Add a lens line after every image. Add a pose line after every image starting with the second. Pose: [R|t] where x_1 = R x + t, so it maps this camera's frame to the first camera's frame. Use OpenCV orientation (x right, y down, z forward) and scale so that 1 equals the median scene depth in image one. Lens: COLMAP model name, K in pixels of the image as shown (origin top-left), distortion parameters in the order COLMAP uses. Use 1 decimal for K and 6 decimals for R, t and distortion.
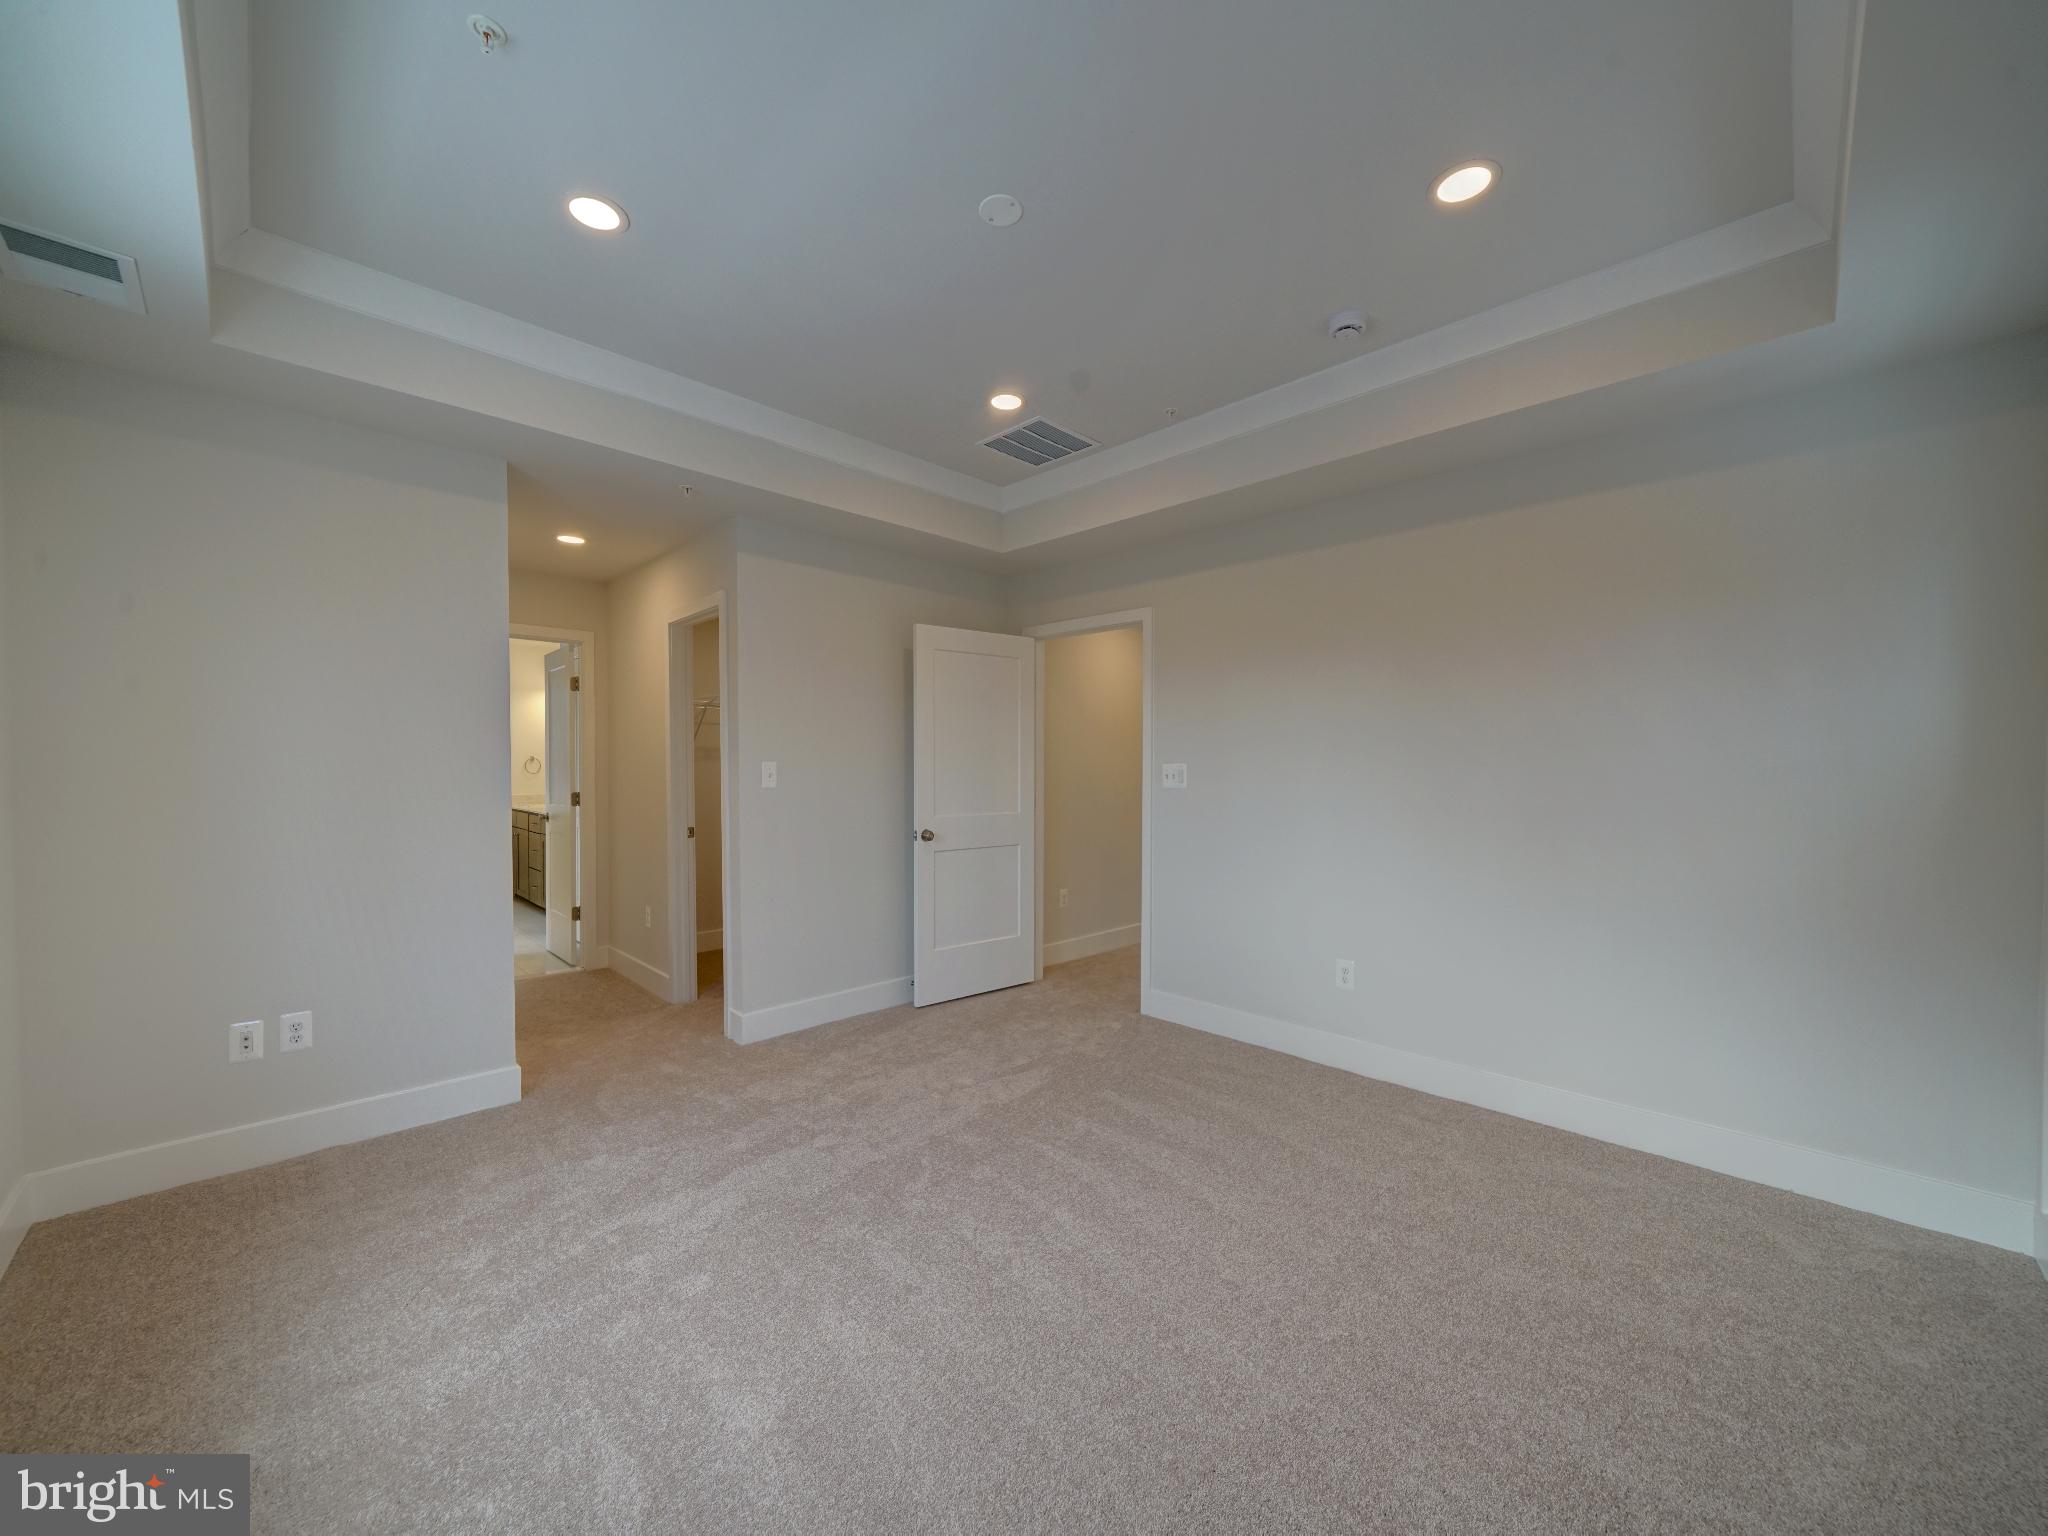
lens RADIAL K [[748.1, 0, 1009.0], [0, 748.1, 780.3], [0, 0, 1]] dist [-0.012715, 0.000283]
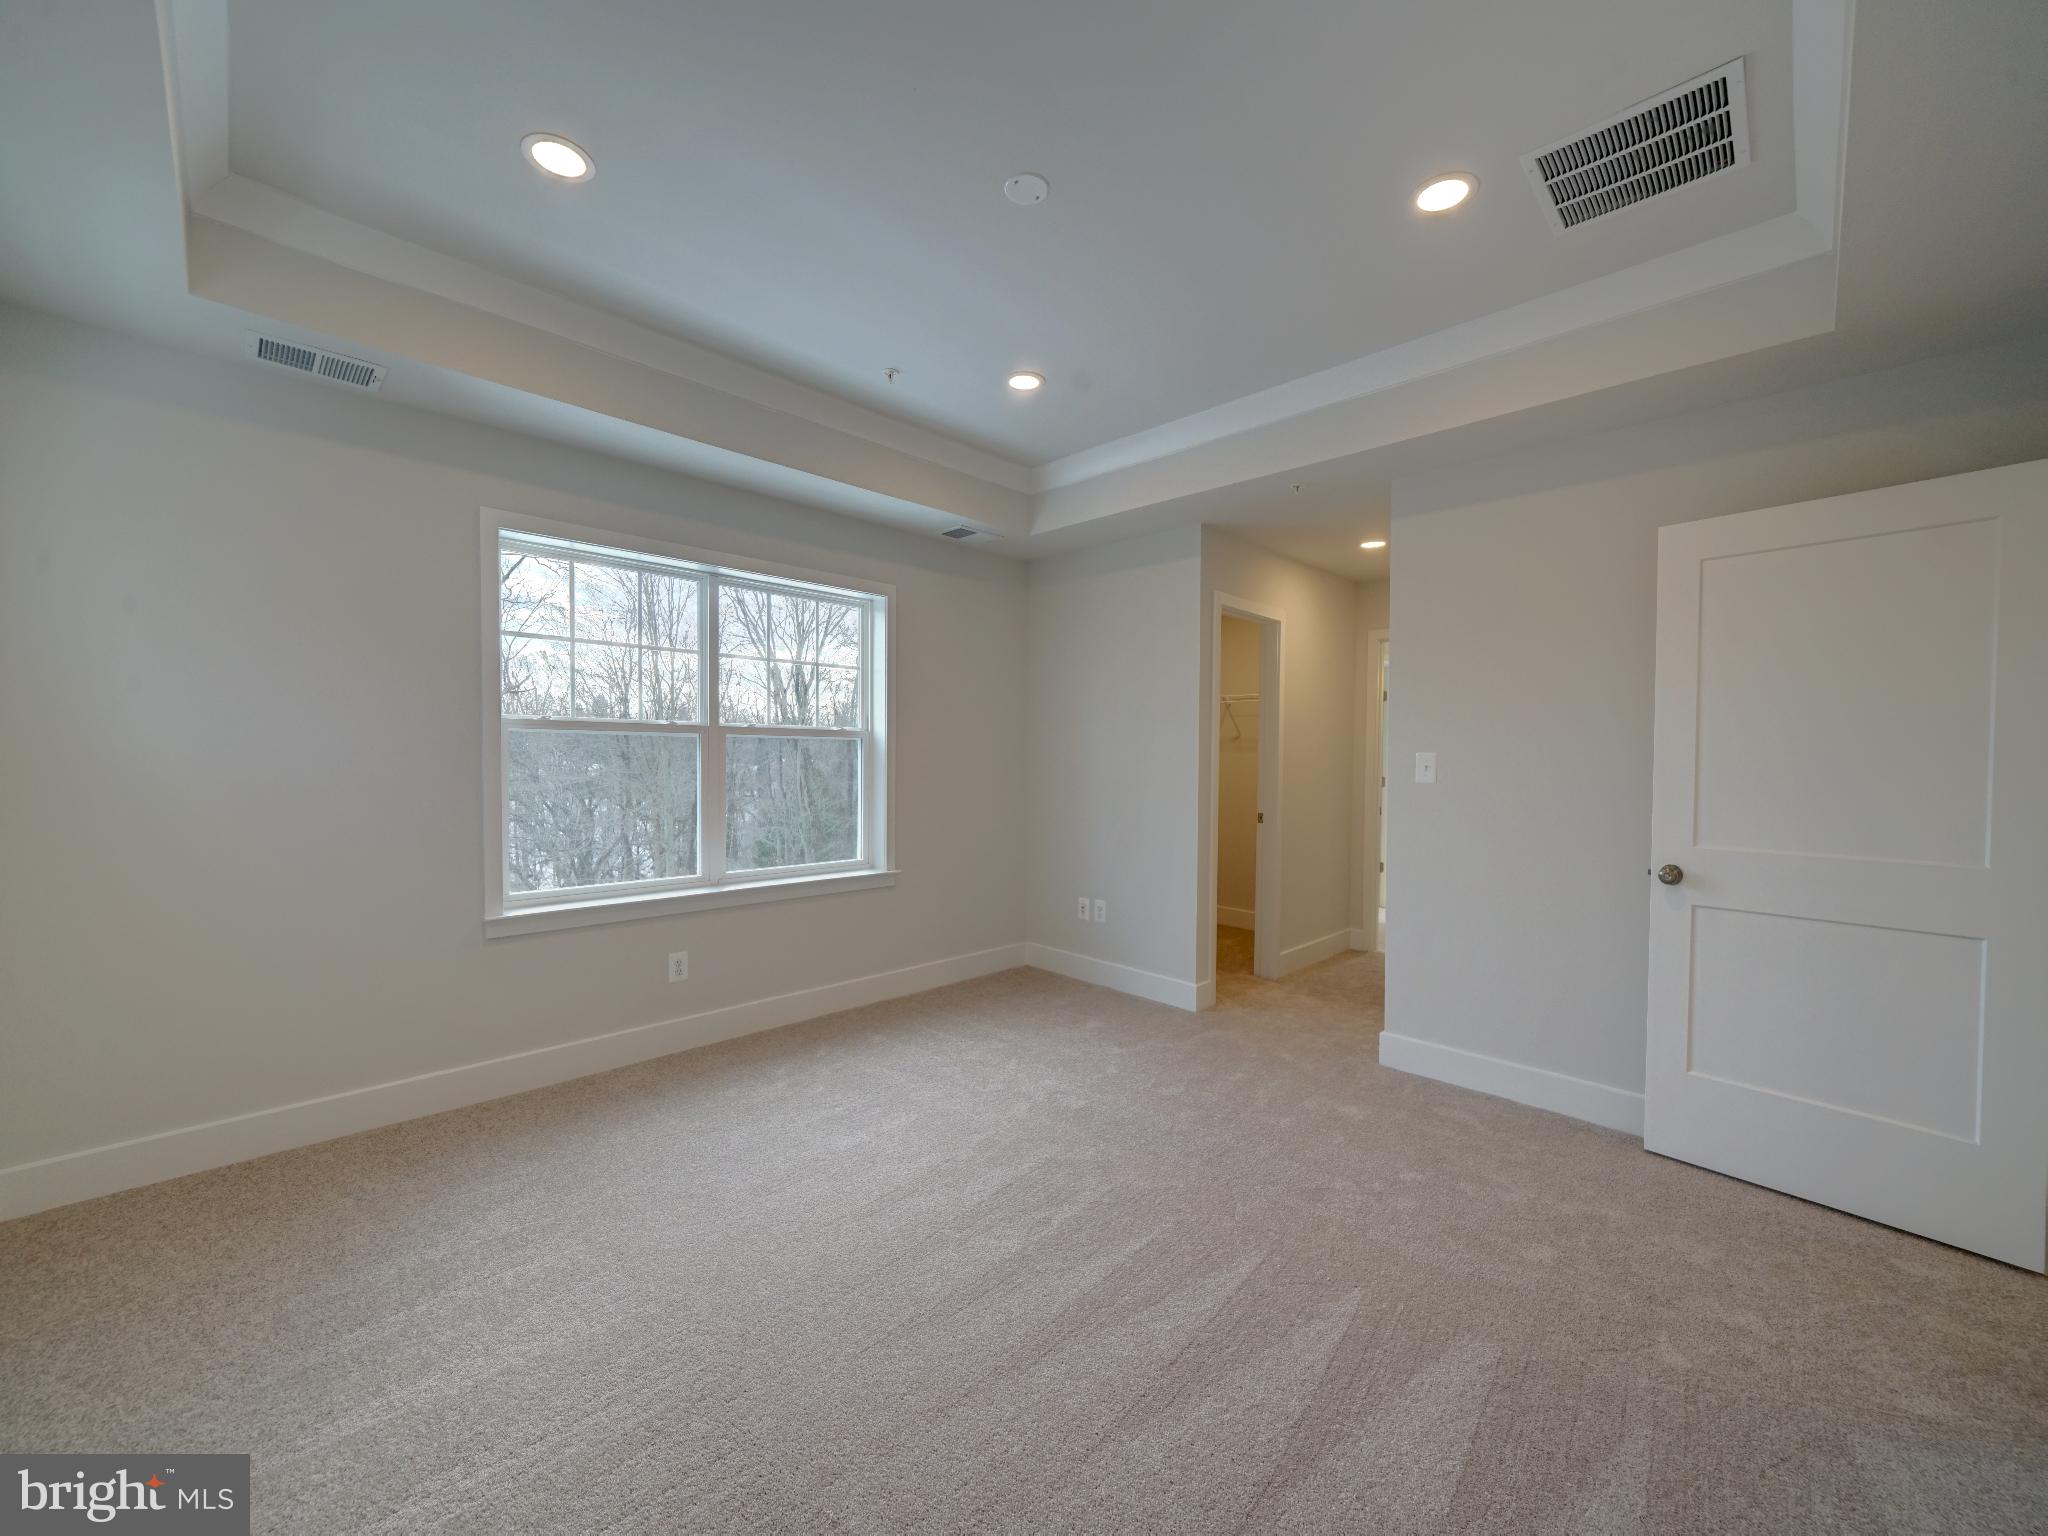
lens RADIAL K [[748.1, 0, 1009.0], [0, 748.1, 780.3], [0, 0, 1]] dist [-0.012715, 0.000283]
pose [[0.053240, 0.033658, -0.998014, 0.622553], [-0.026489, 0.999128, 0.032282, -0.009146], [0.998230, 0.024718, 0.054085, 0.590306]]
